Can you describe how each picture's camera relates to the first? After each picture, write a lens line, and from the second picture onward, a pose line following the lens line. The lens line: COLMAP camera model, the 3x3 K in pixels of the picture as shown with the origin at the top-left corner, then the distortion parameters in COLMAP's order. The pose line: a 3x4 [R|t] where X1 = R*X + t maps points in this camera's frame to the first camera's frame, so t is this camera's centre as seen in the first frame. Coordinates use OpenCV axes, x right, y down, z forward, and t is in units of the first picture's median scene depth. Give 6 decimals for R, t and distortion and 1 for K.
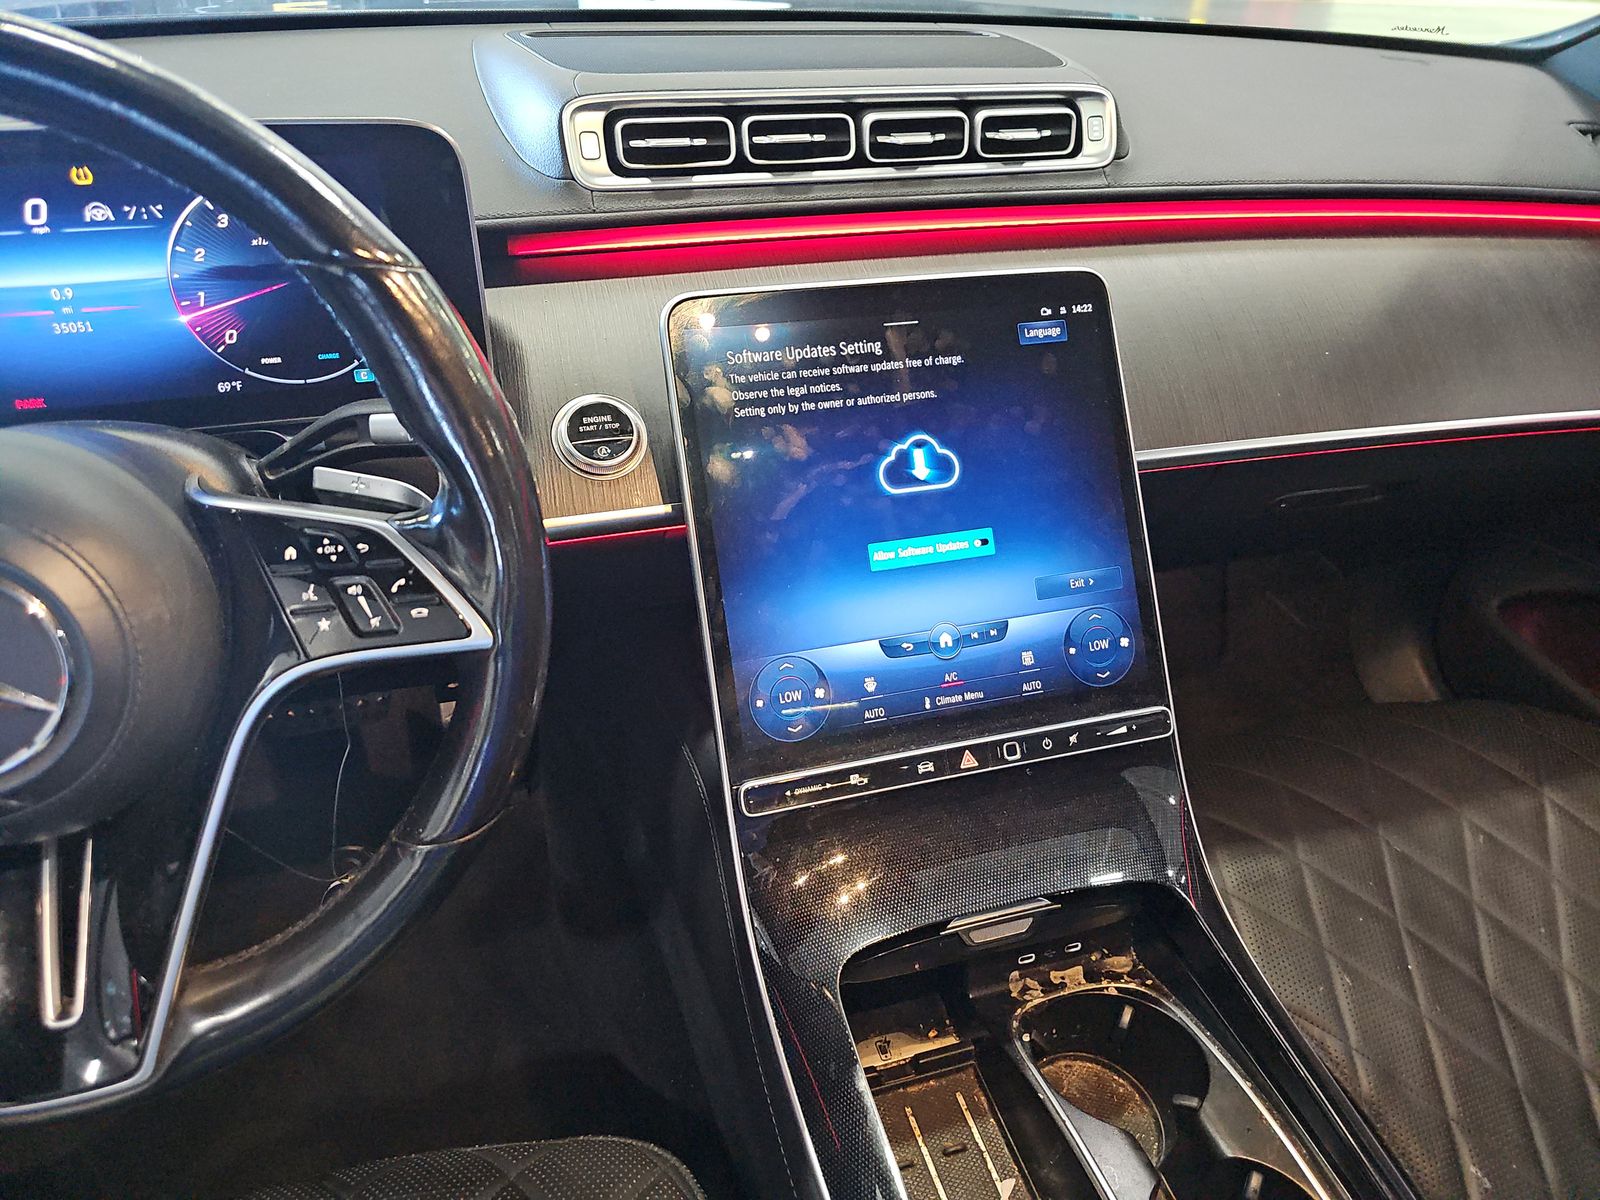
lens RADIAL K [[1138.0, 0, 800.0], [0, 1138.0, 600.0], [0, 0, 1]] dist [0.081692, -0.074246]
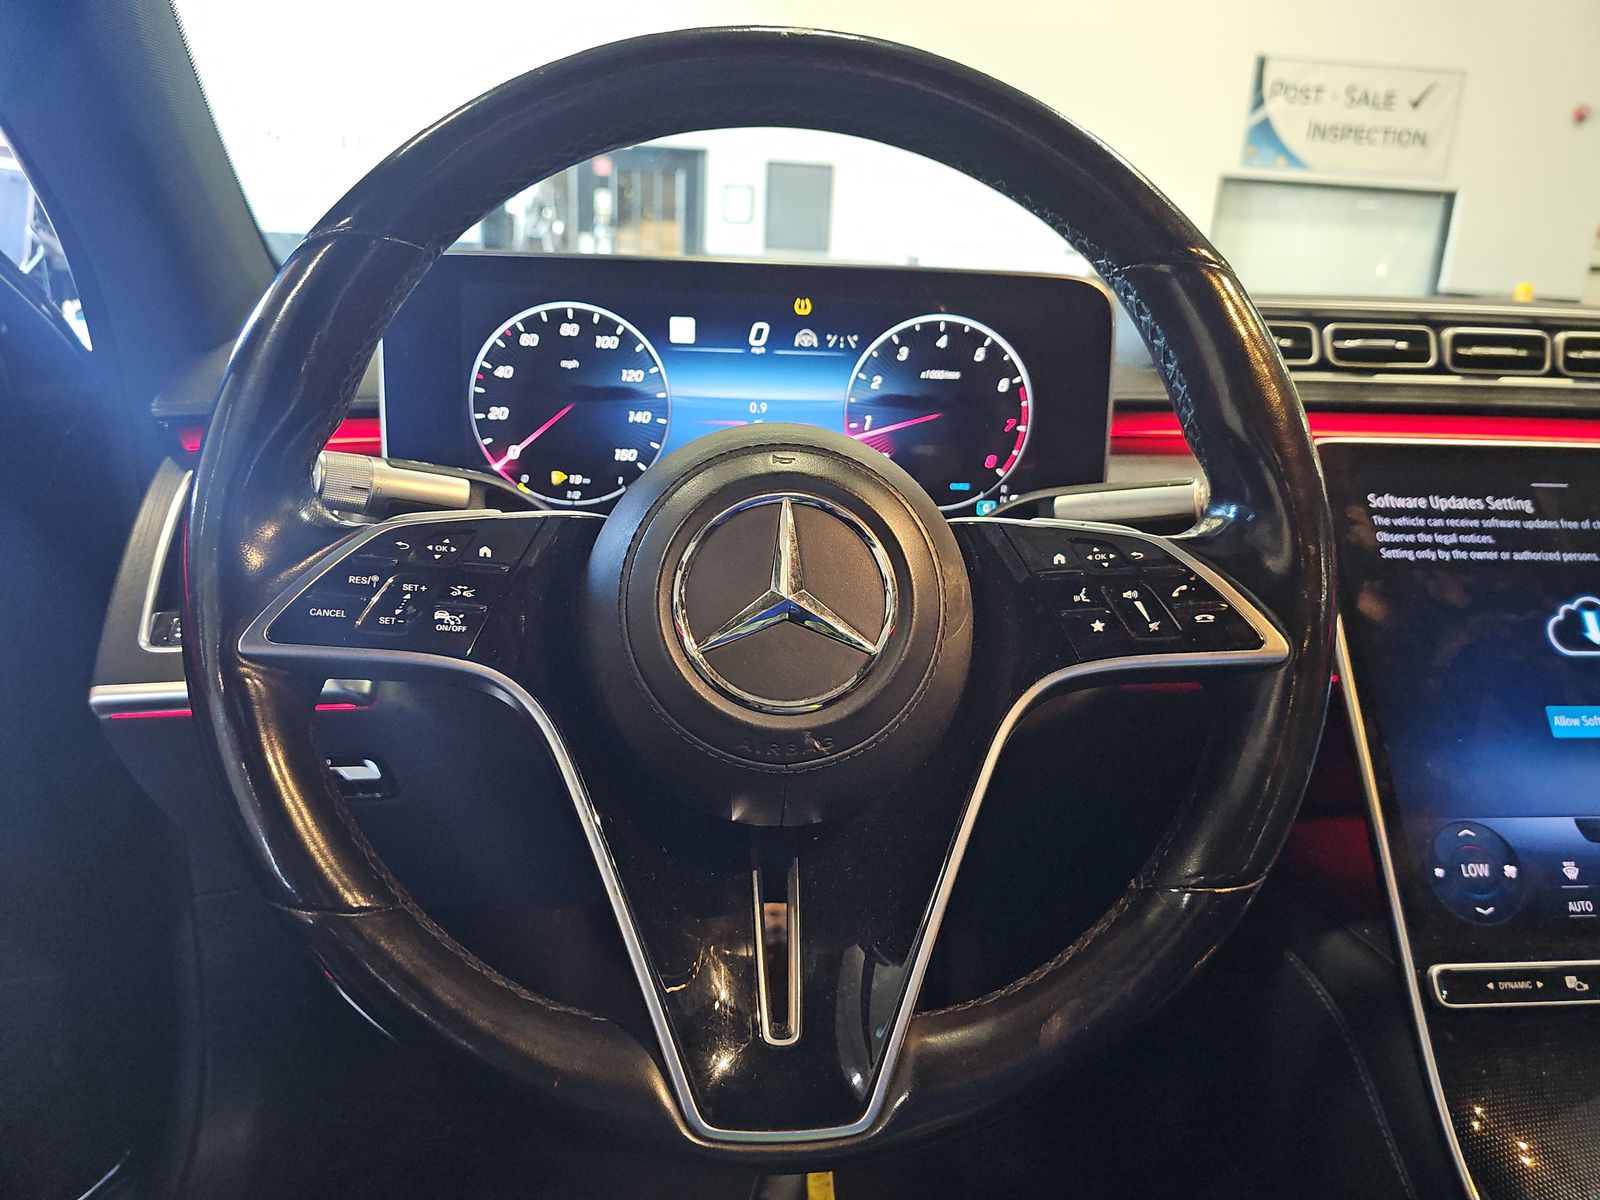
lens RADIAL K [[1138.0, 0, 800.0], [0, 1138.0, 600.0], [0, 0, 1]] dist [0.081692, -0.074246]
pose [[0.981028, 0.041497, -0.189373, -0.340476], [-0.107746, 0.928772, -0.354647, 0.256445], [0.161168, 0.368323, 0.915622, 0.070282]]
